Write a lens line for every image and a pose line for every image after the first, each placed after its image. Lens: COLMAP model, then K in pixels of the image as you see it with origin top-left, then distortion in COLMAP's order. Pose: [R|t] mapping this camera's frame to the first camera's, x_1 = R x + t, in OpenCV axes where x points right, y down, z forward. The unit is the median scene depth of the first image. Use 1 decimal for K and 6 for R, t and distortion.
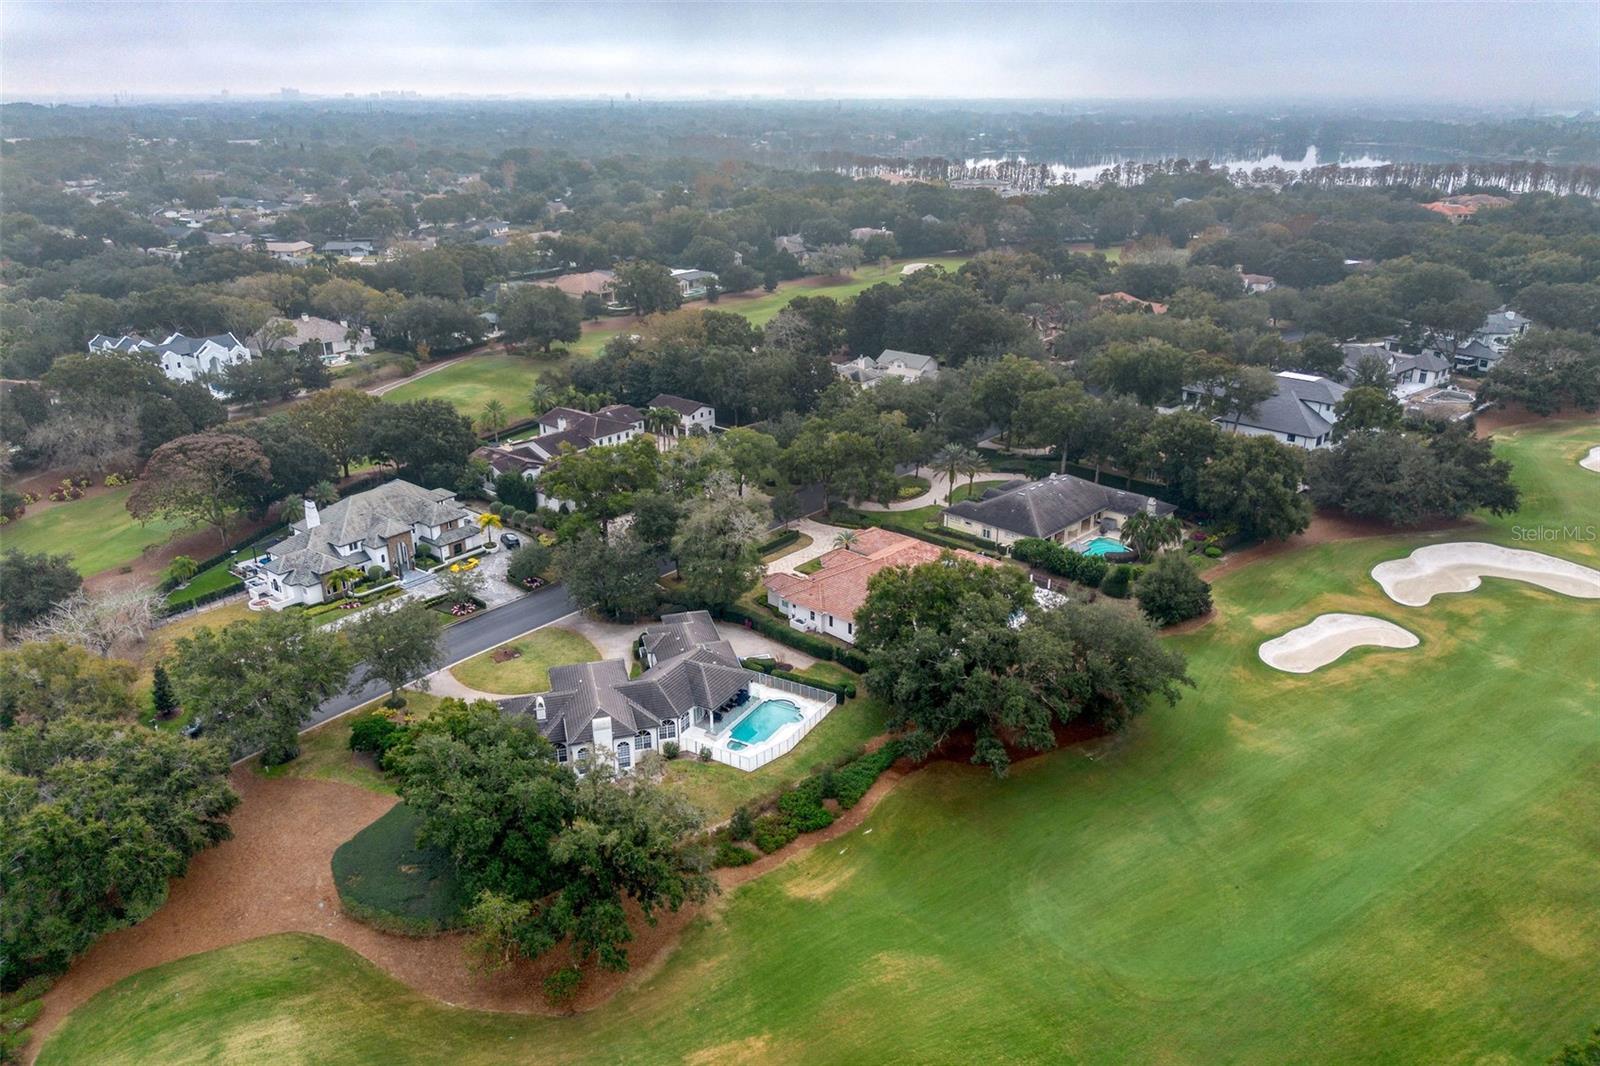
lens RADIAL K [[1155.5, 0, 800.0], [0, 1155.5, 533.0], [0, 0, 1]] dist [0.027336, -0.002463]
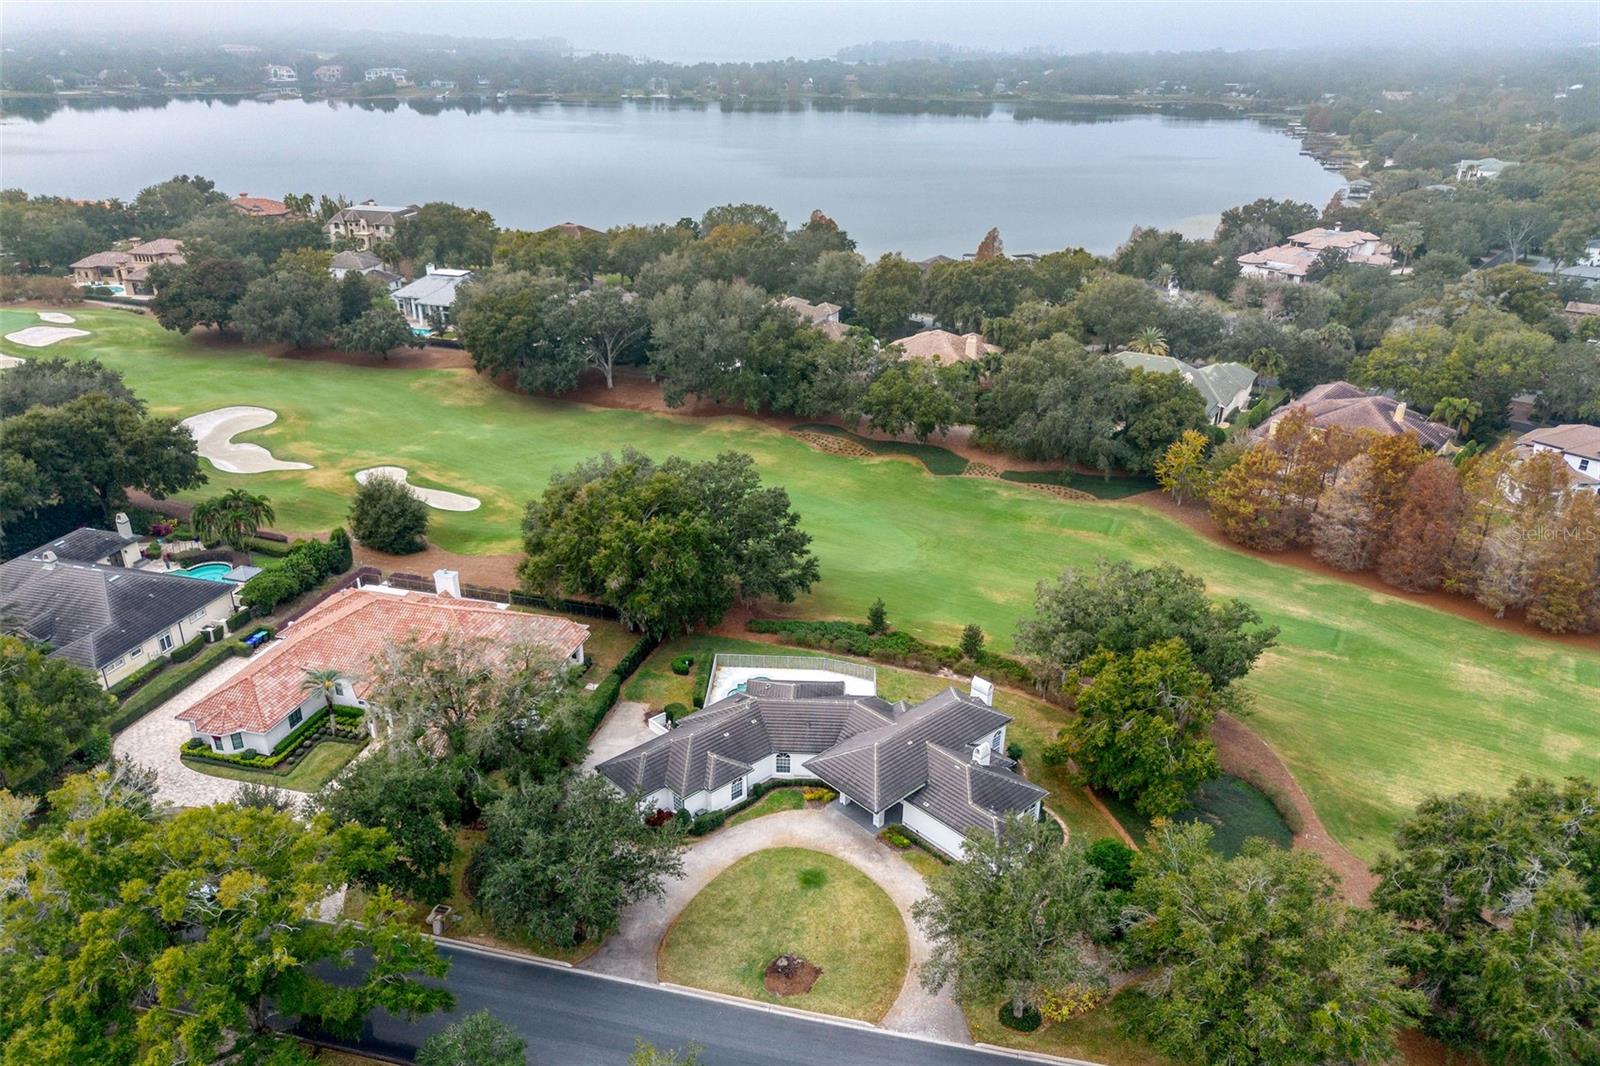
lens RADIAL K [[1155.5, 0, 800.0], [0, 1155.5, 533.0], [0, 0, 1]] dist [0.027336, -0.002463]
pose [[-0.461431, -0.367805, 0.807342, -0.661826], [0.307581, 0.787249, 0.534447, -0.376246], [-0.832151, 0.494933, -0.250132, 1.102289]]
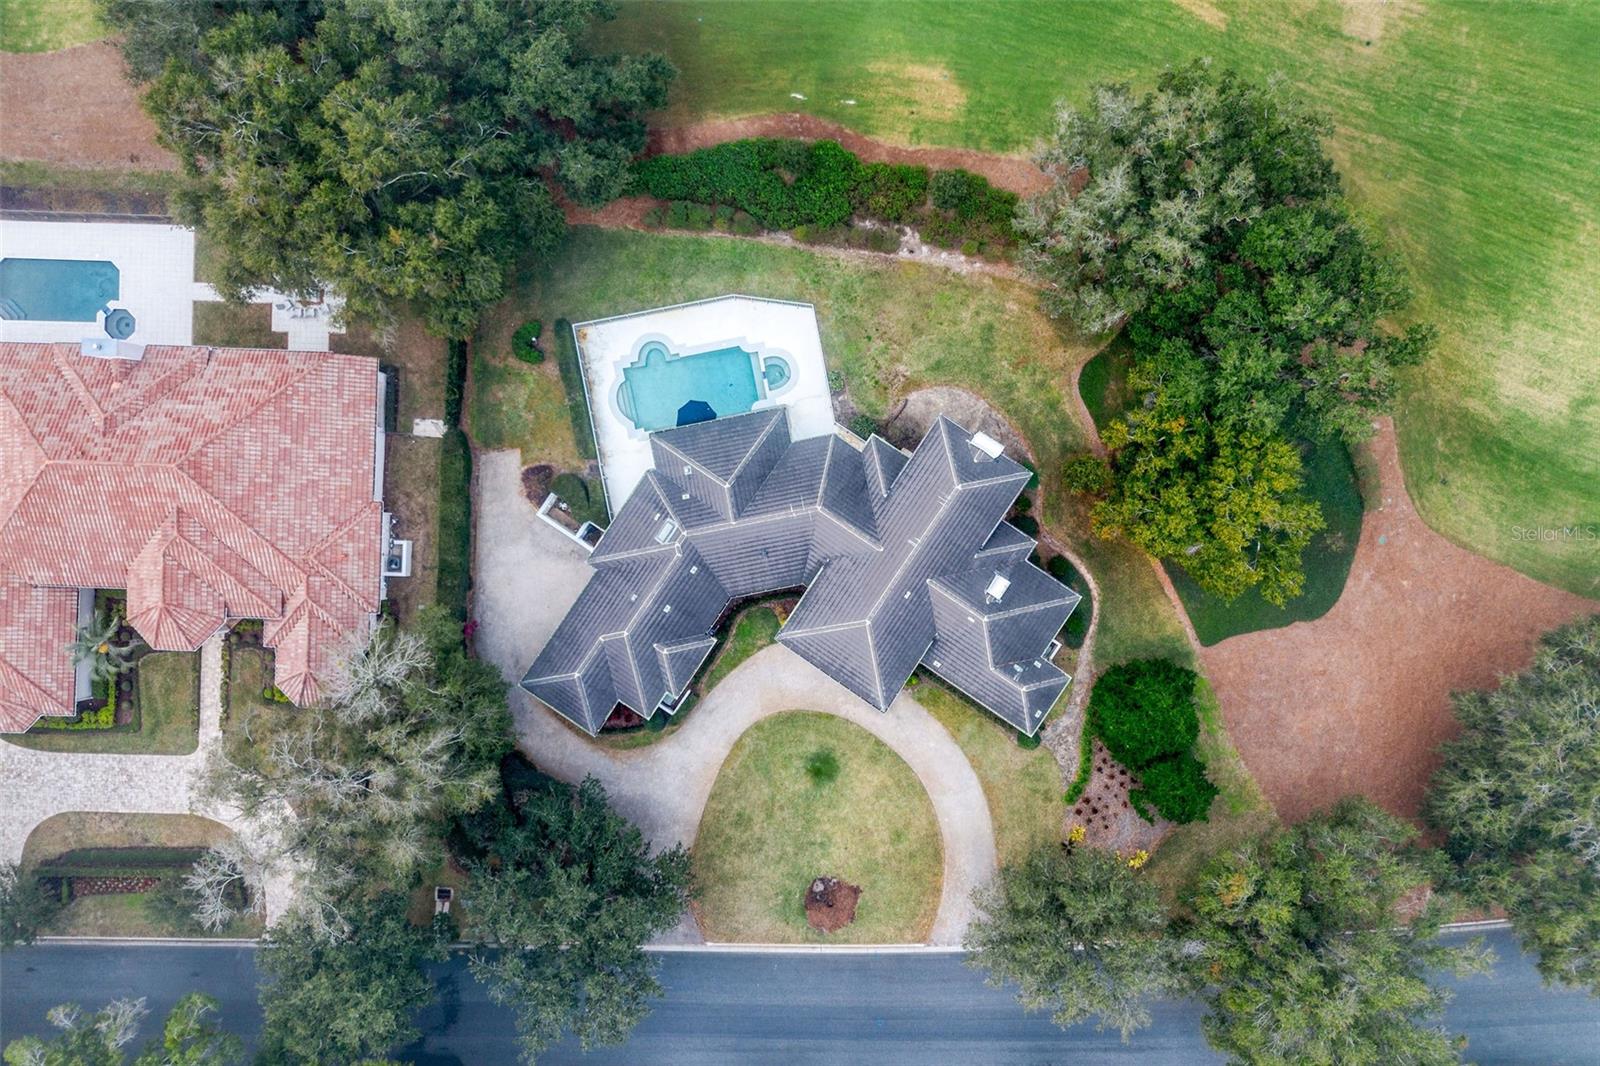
lens RADIAL K [[1155.5, 0, 800.0], [0, 1155.5, 533.0], [0, 0, 1]] dist [0.027336, -0.002463]
pose [[-0.652789, -0.757142, 0.024547, -0.135702], [0.297643, -0.226553, 0.927406, -0.388056], [-0.696617, 0.612706, 0.373250, 0.753541]]
